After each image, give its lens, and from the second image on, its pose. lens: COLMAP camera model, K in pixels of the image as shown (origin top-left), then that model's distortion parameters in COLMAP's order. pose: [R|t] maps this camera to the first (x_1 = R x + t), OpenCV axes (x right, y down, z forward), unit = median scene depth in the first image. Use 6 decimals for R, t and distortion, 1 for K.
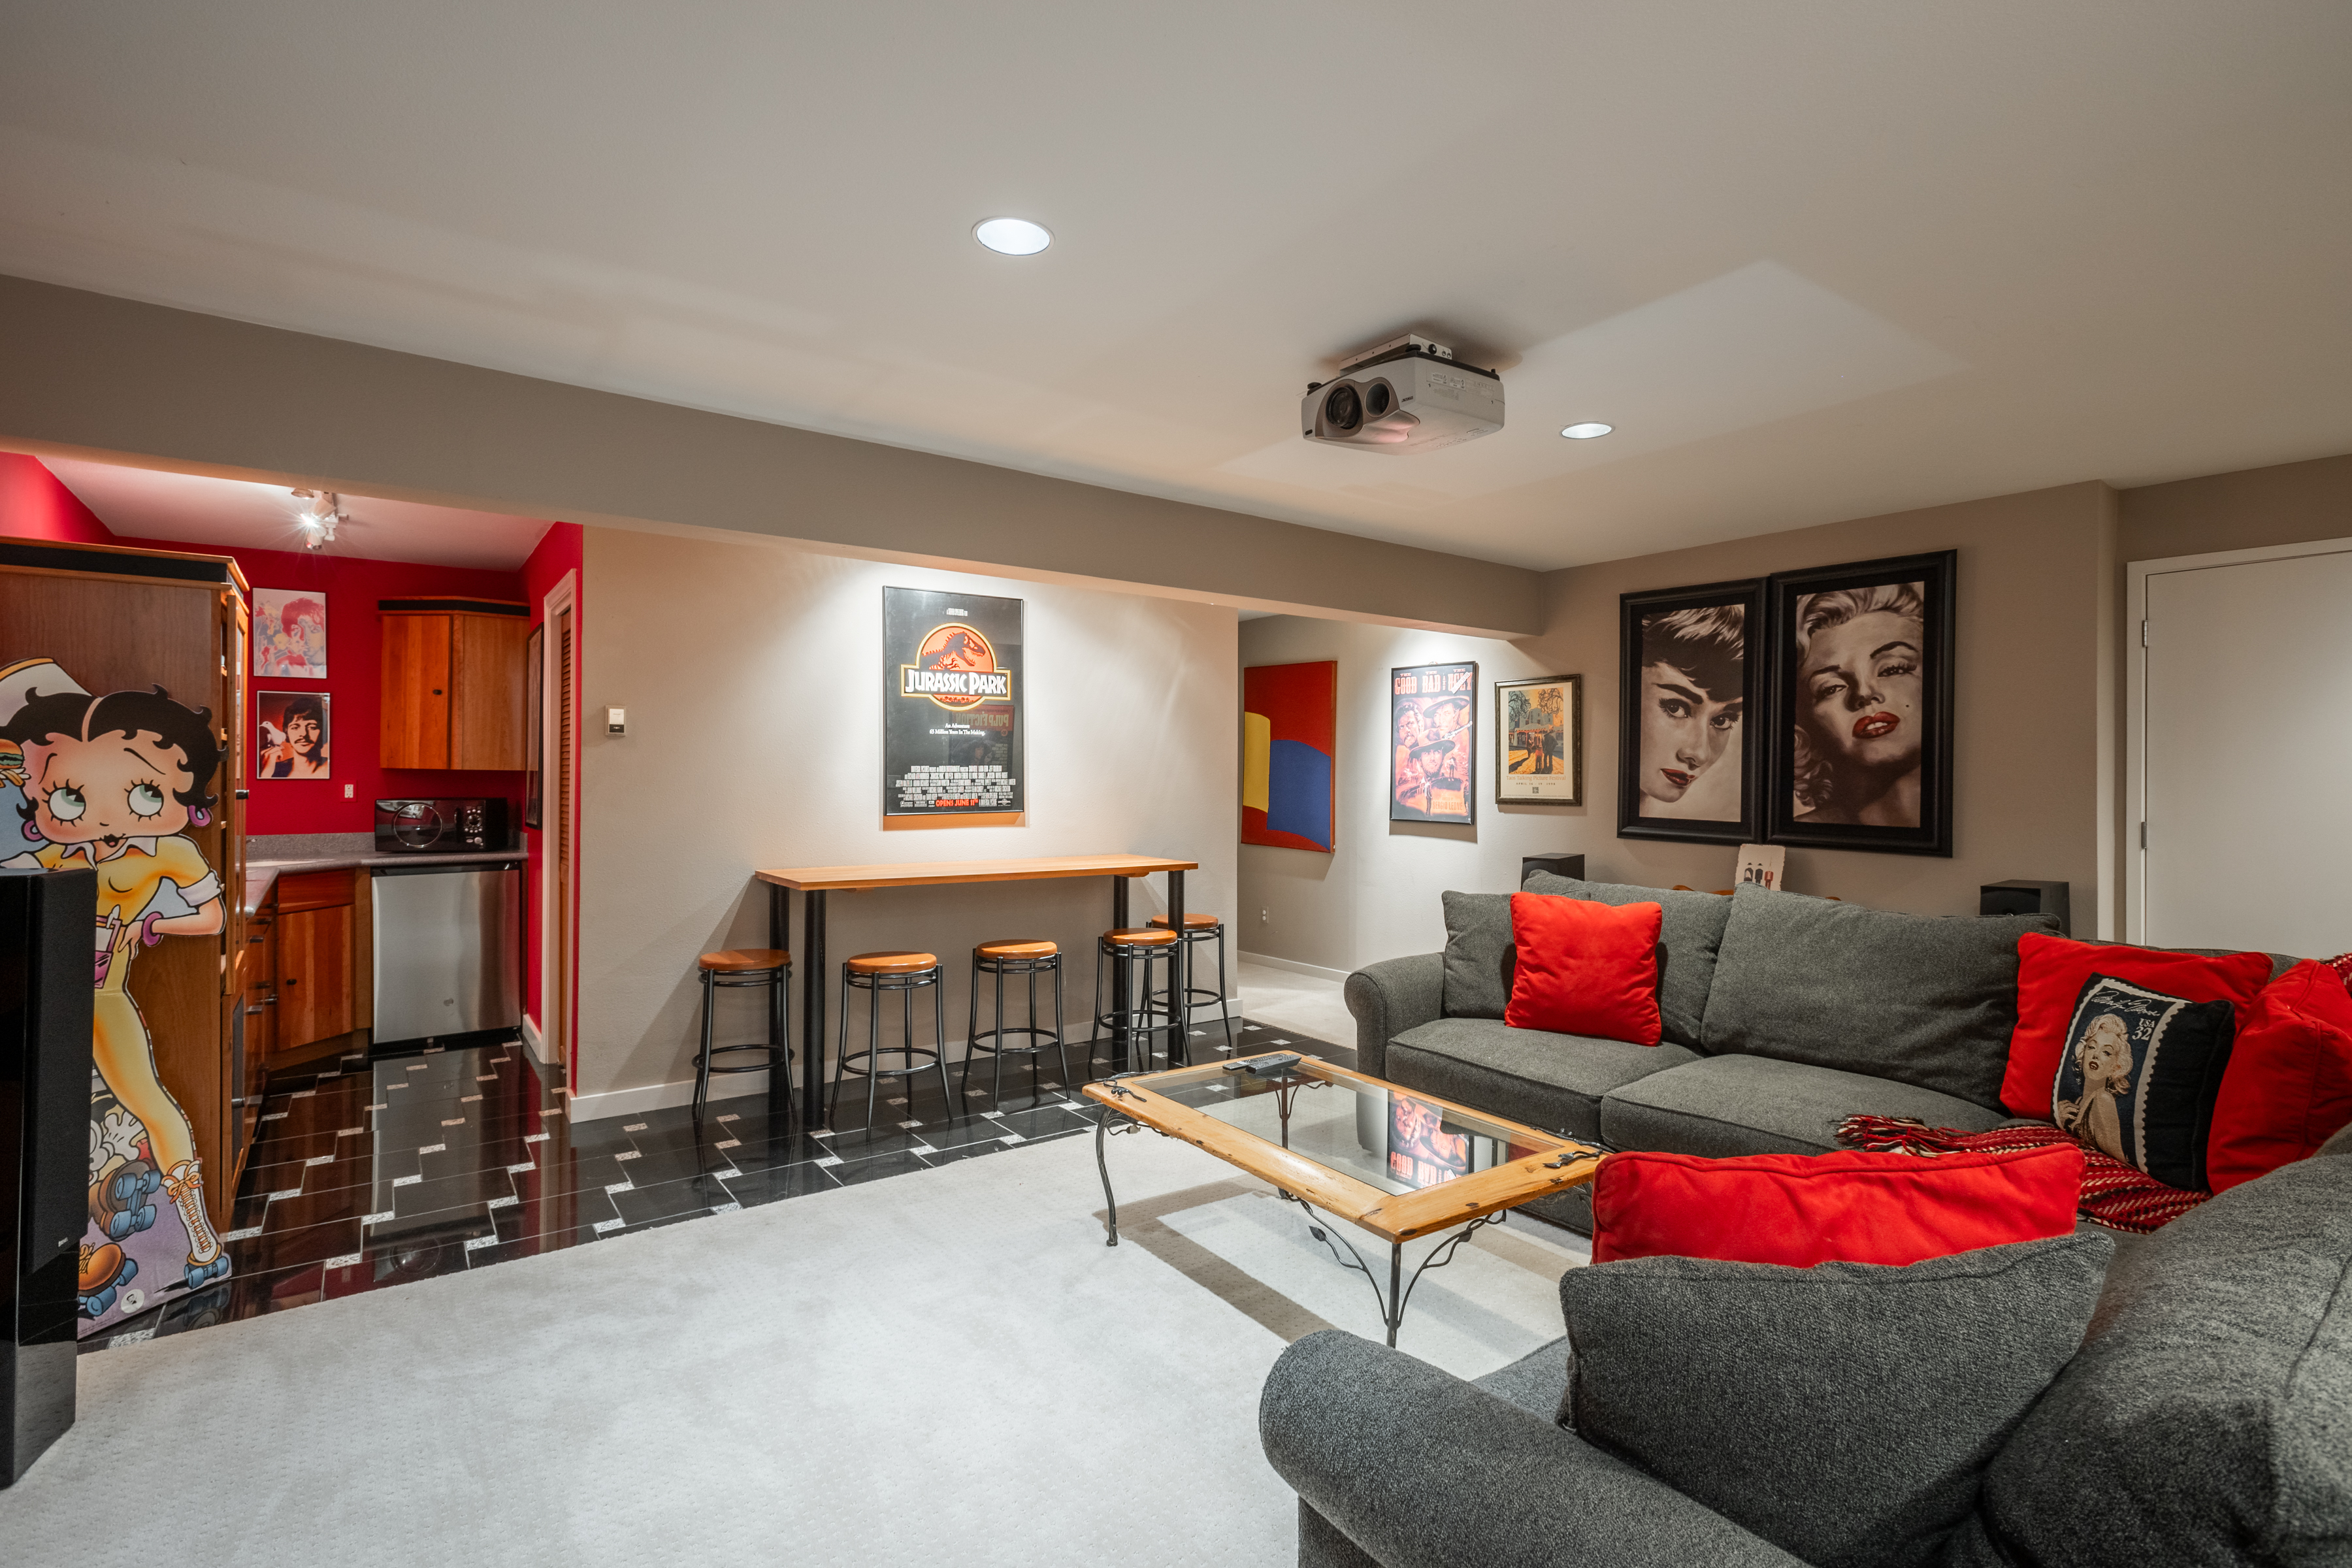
lens RADIAL K [[1098.9, 0, 1185.7], [0, 1098.9, 776.6], [0, 0, 1]] dist [-0.004699, 0.002539]
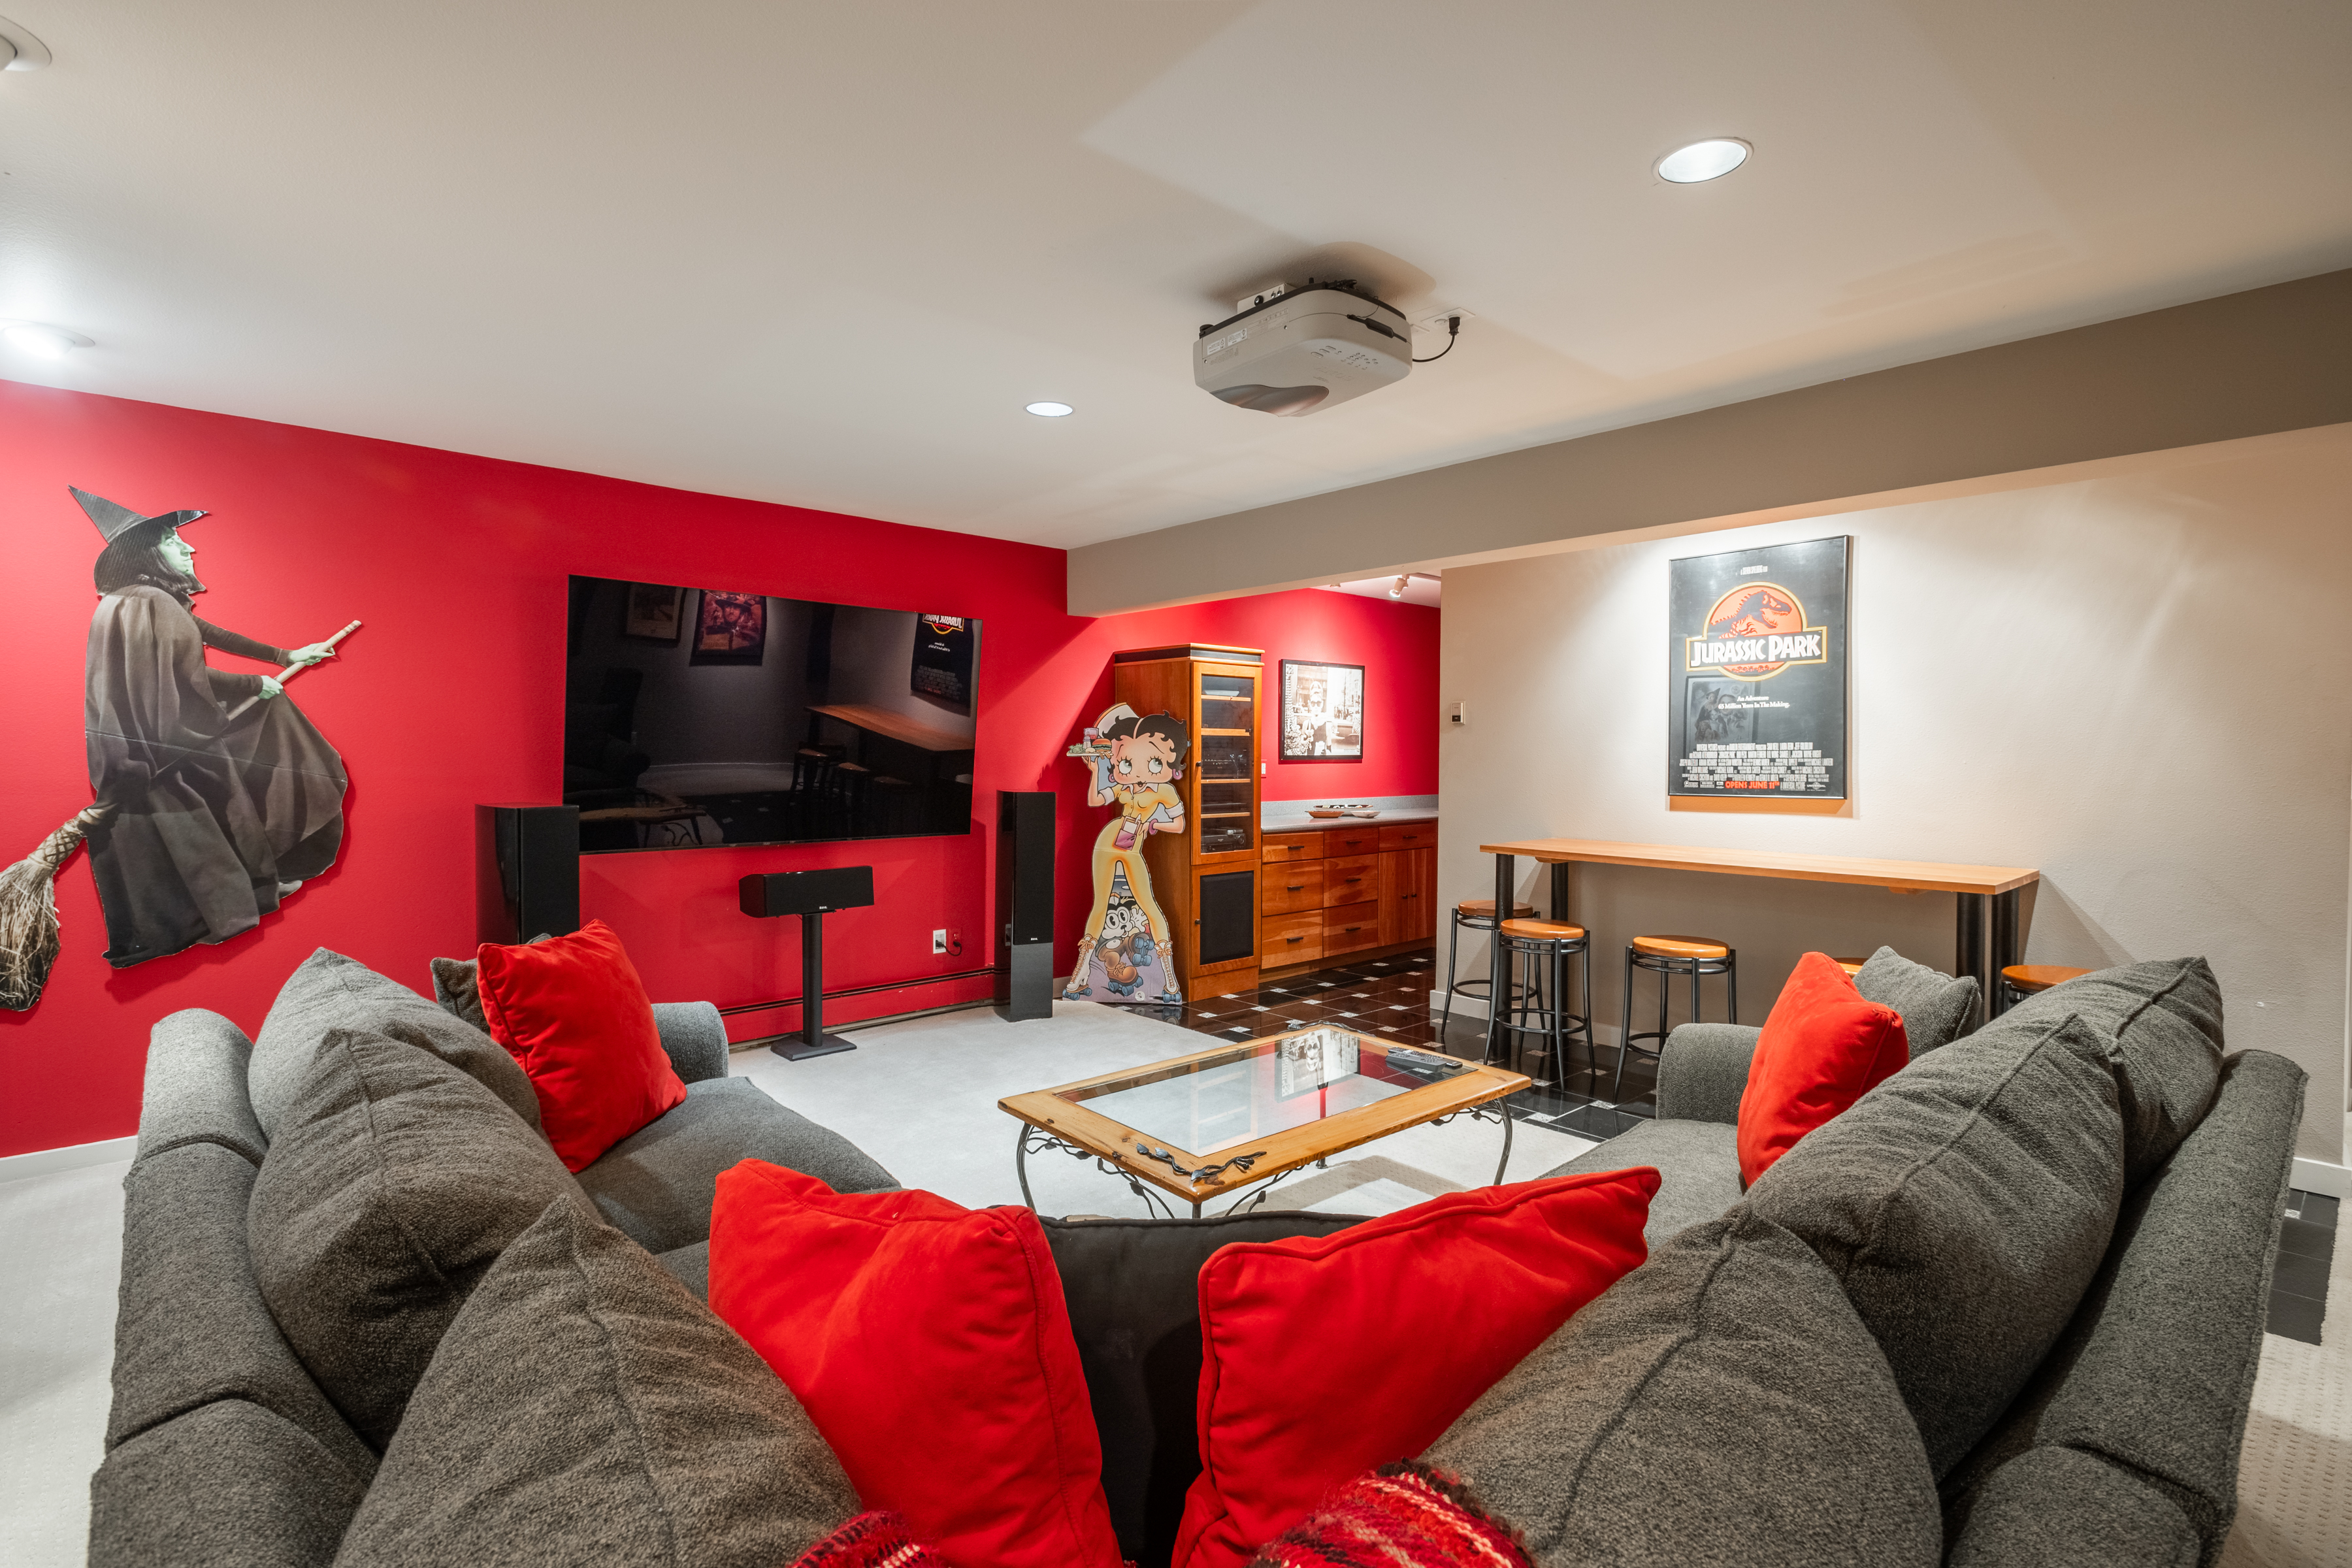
lens RADIAL K [[1098.9, 0, 1184.1], [0, 1098.9, 772.7], [0, 0, 1]] dist [-0.004699, 0.002539]
pose [[0.099677, 0.013397, -0.994930, 0.652159], [-0.002865, 0.999909, 0.013177, 0.003712], [0.995016, 0.001537, 0.099706, 0.470256]]
